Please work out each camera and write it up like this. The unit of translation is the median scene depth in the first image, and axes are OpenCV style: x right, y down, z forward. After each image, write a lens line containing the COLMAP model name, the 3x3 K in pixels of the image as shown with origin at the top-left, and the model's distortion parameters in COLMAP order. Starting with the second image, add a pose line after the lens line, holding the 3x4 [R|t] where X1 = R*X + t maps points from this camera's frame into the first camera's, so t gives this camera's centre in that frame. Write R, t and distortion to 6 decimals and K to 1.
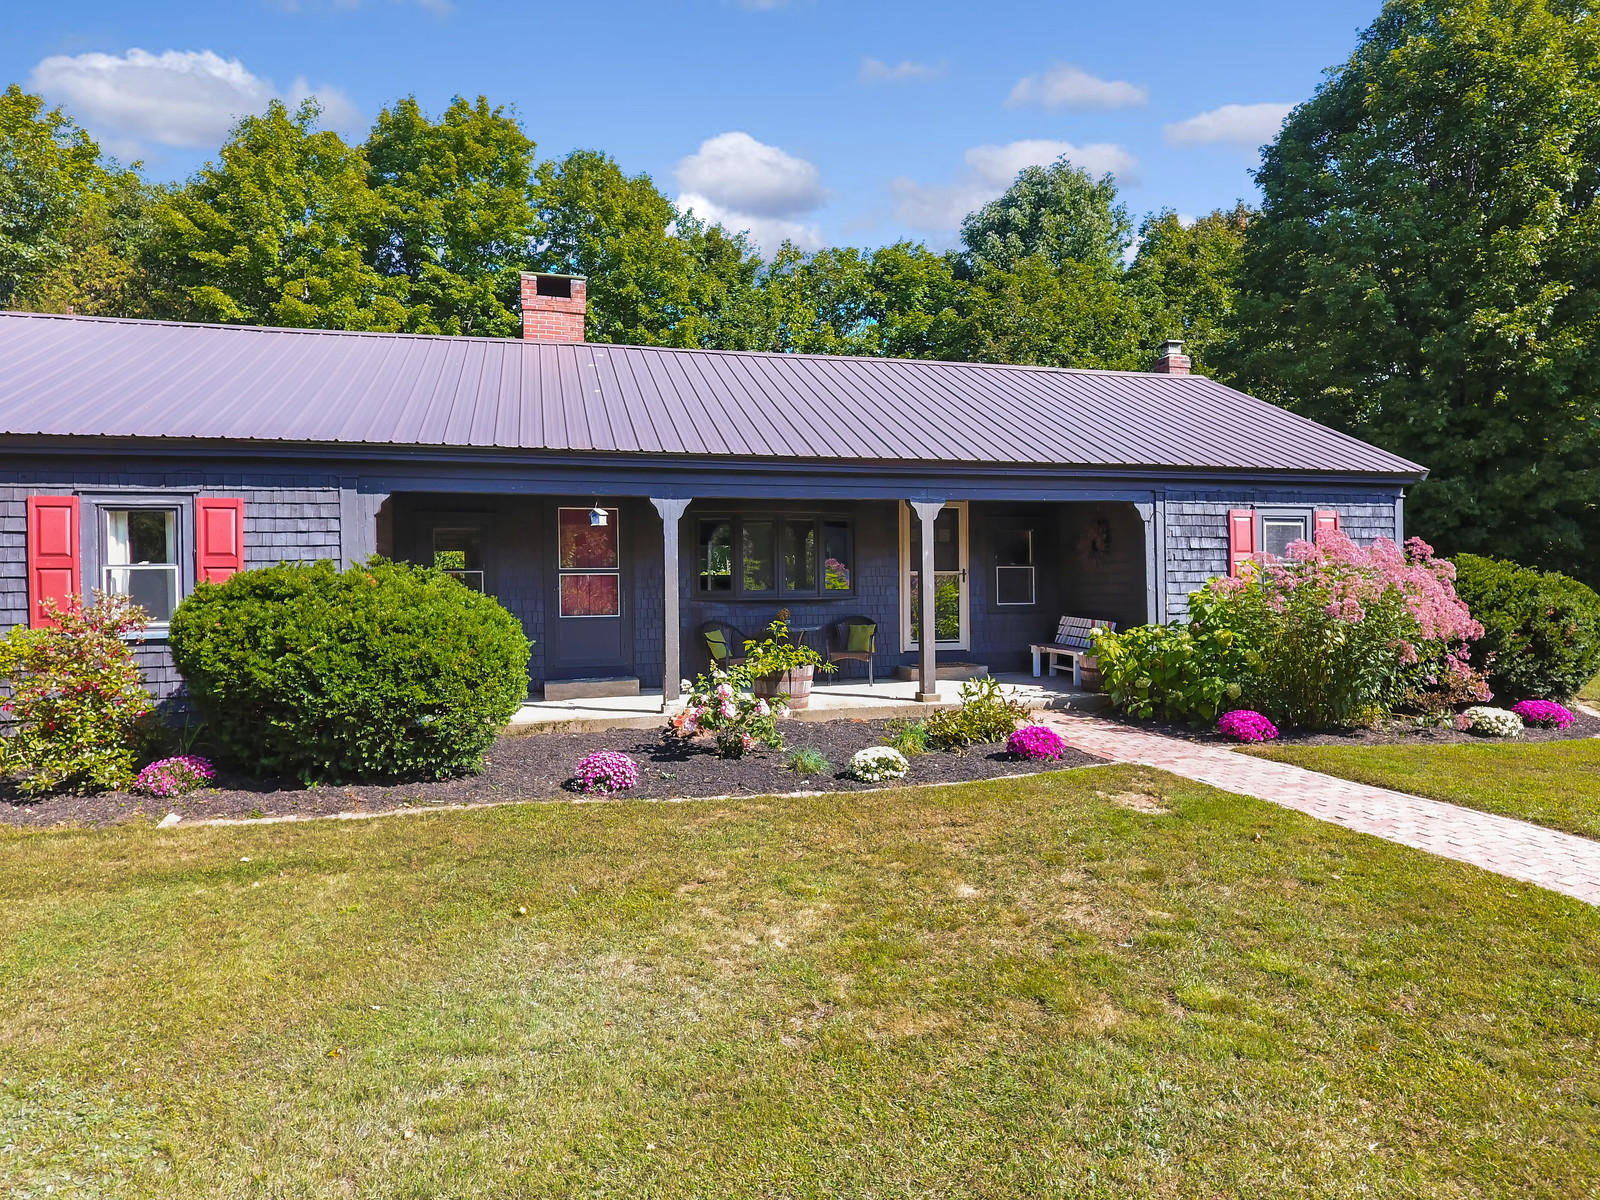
lens RADIAL K [[926.9, 0, 801.4], [0, 926.9, 594.6], [0, 0, 1]] dist [-0.001501, -0.002193]
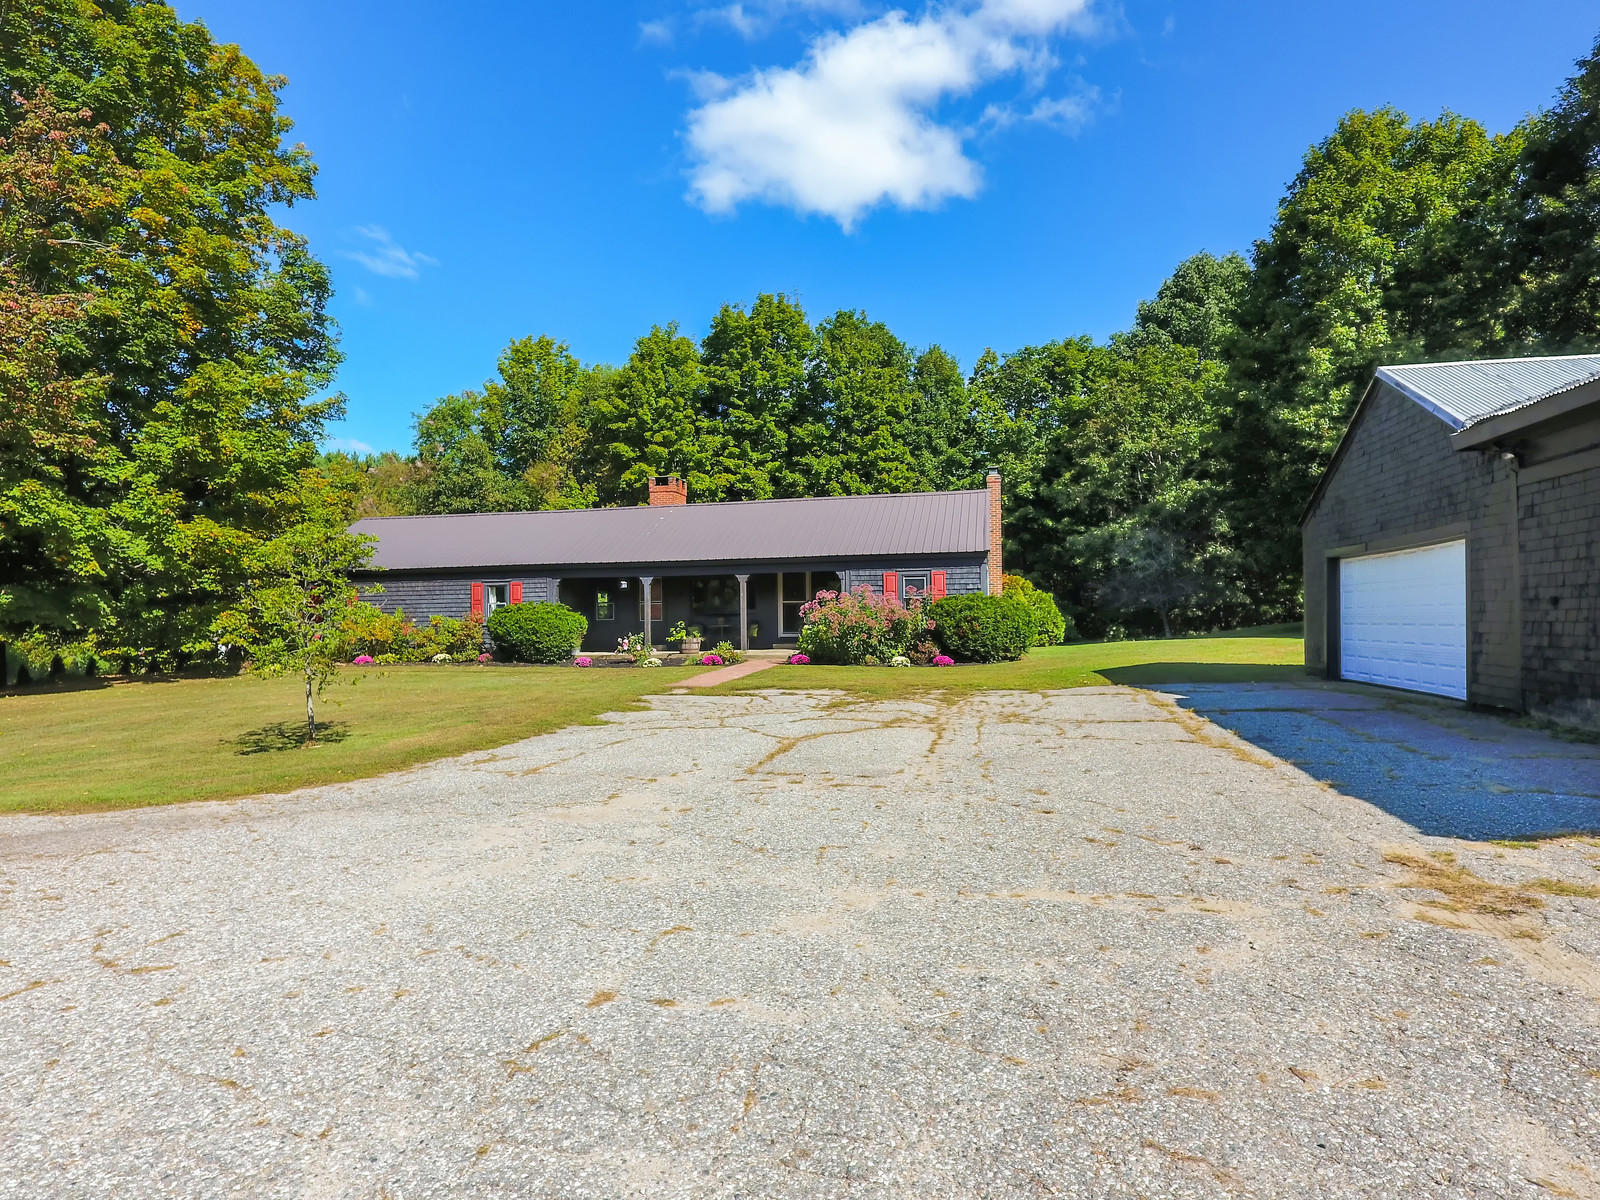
lens RADIAL K [[926.9, 0, 801.4], [0, 926.9, 594.6], [0, 0, 1]] dist [-0.001501, -0.002193]
pose [[0.881025, -0.012799, -0.472896, 1.144870], [0.000446, 0.999656, -0.026224, 0.015557], [0.473069, 0.022893, 0.880728, -0.886993]]
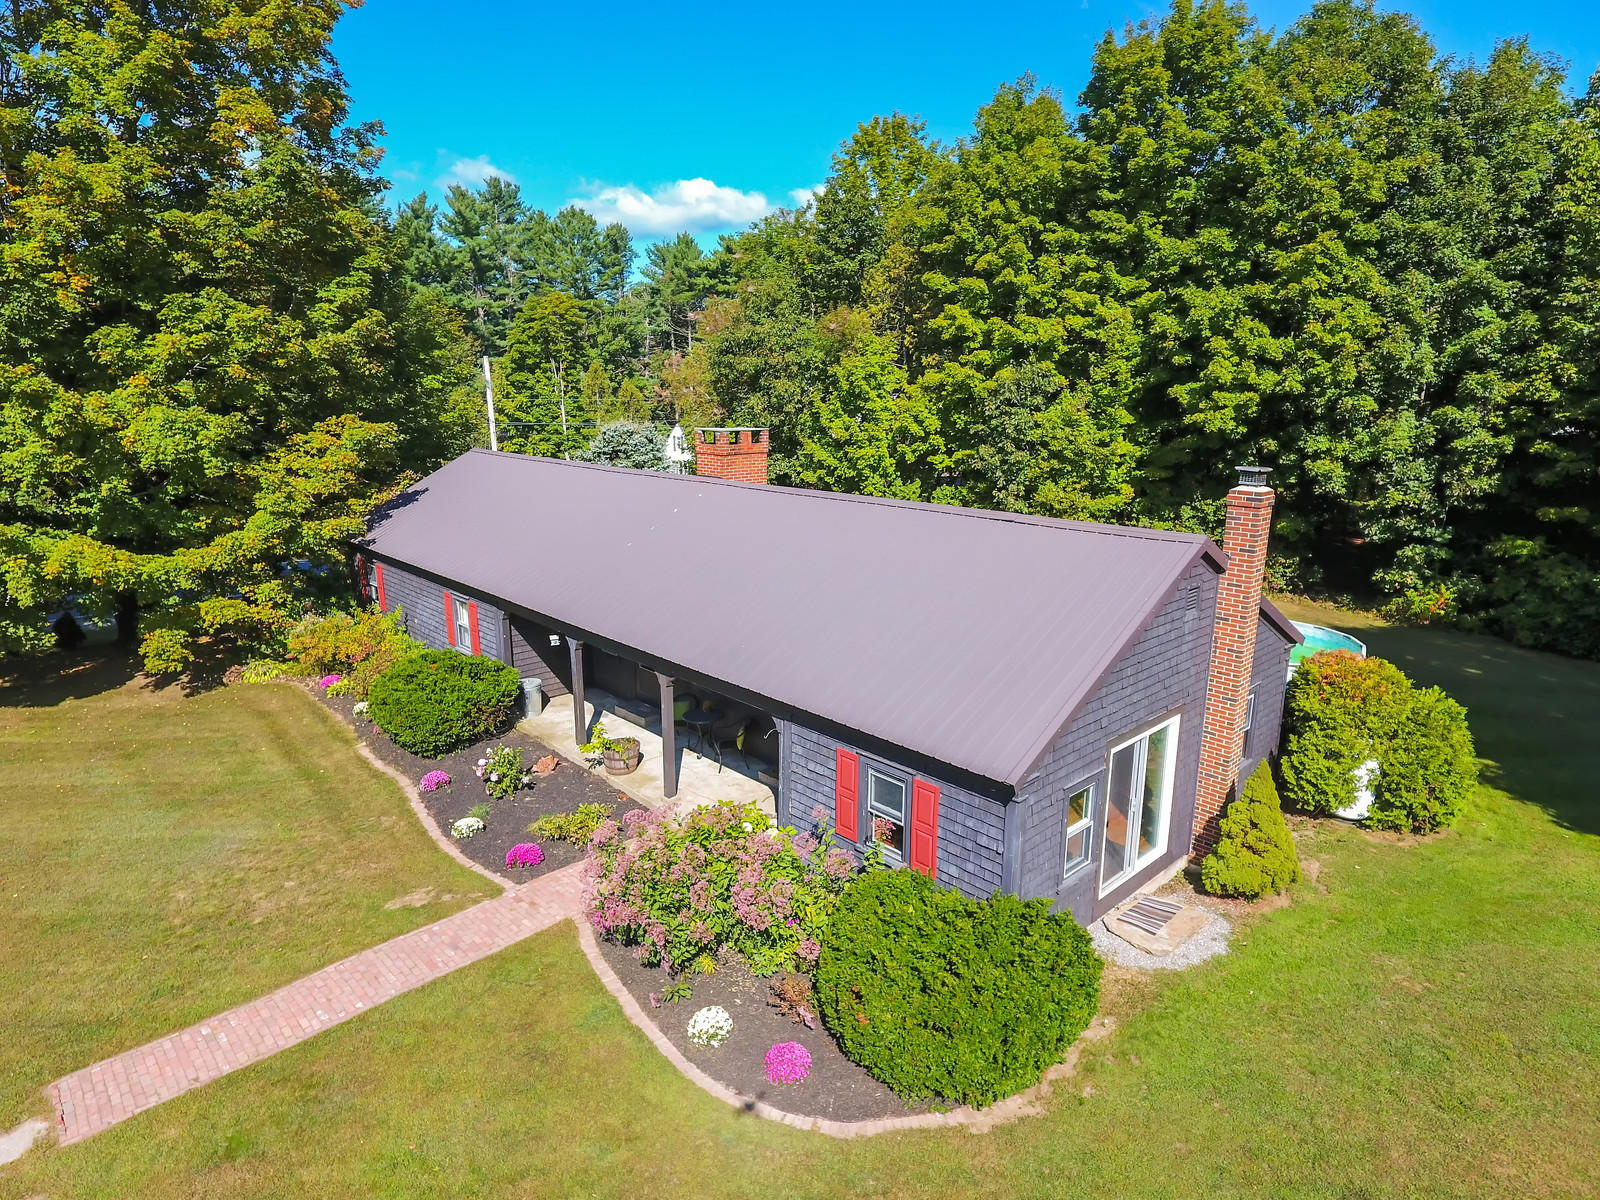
lens RADIAL K [[926.9, 0, 801.4], [0, 926.9, 594.6], [0, 0, 1]] dist [-0.001501, -0.002193]
pose [[0.478801, 0.203145, -0.854097, 1.058650], [-0.013043, 0.974399, 0.224448, -0.408123], [0.877826, -0.096326, 0.469193, 0.419040]]
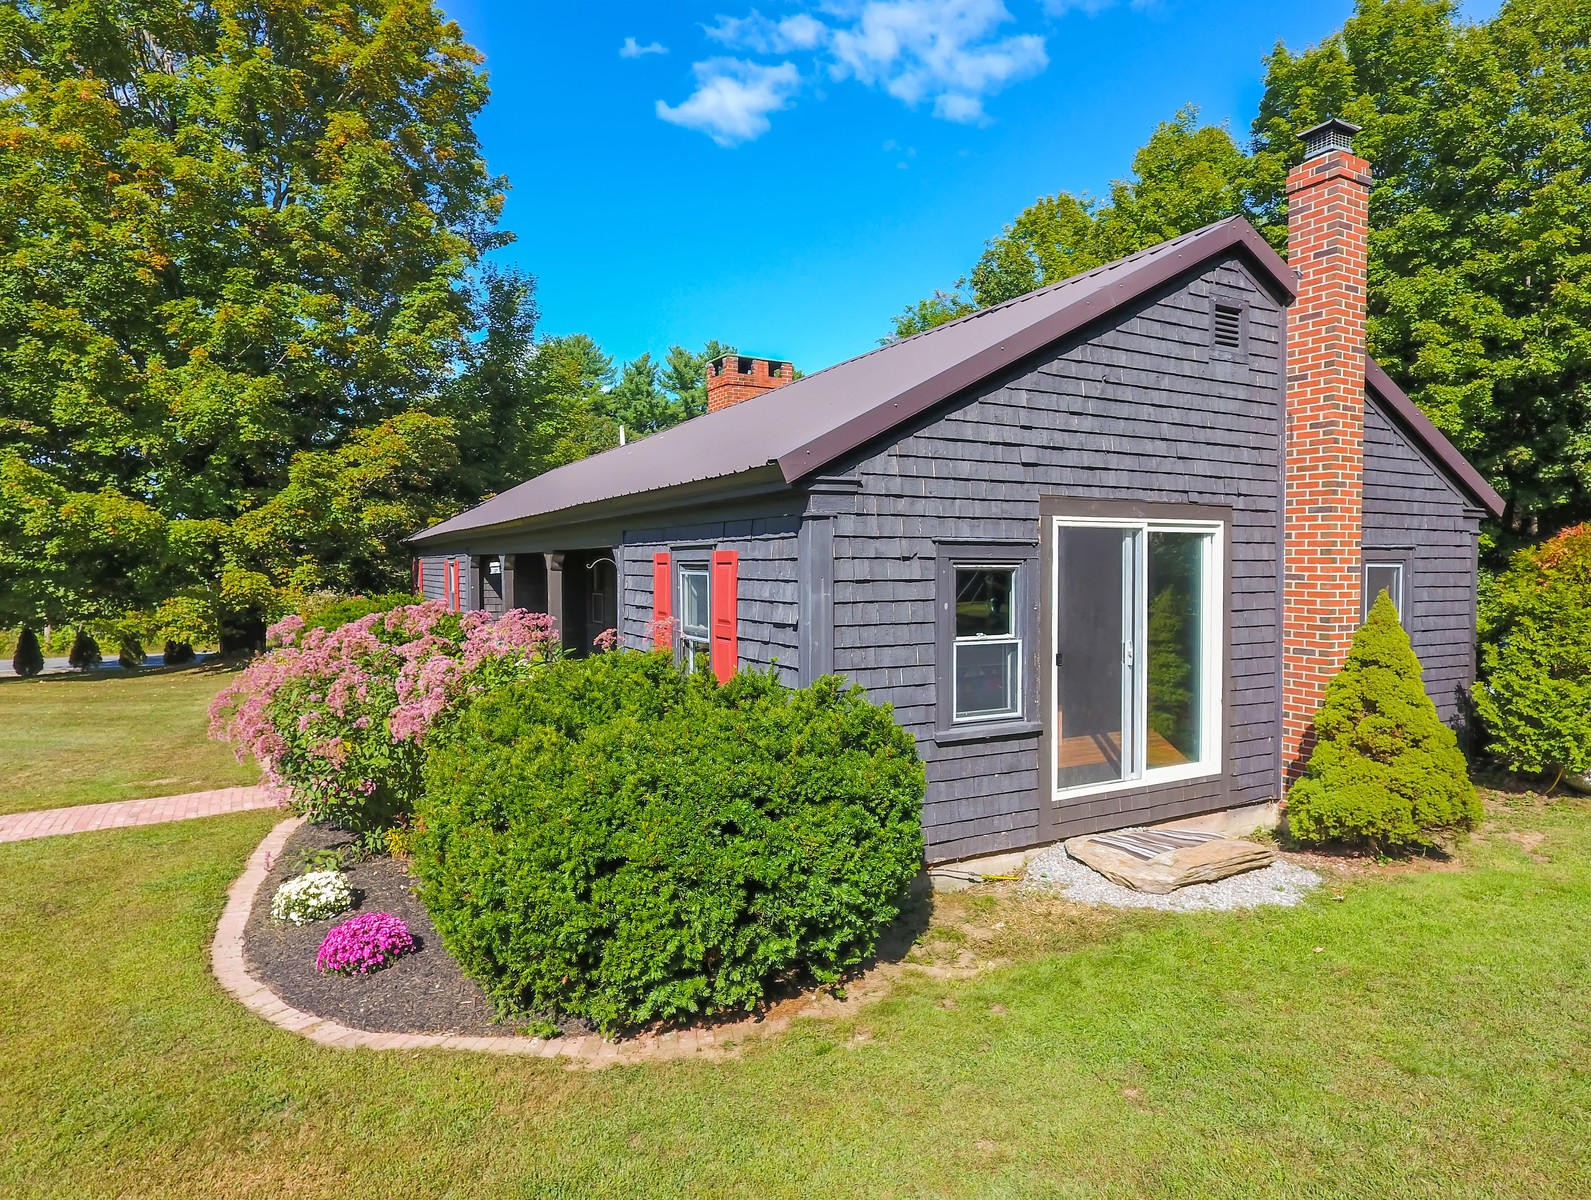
lens RADIAL K [[933.0, 0, 793.5], [0, 933.0, 580.4], [0, 0, 1]] dist [-0.000216, -0.001901]
pose [[0.247194, 0.029789, -0.968508, 0.953334], [-0.007421, 0.999556, 0.028850, -0.079013], [0.968937, 0.000055, 0.247306, 0.776730]]
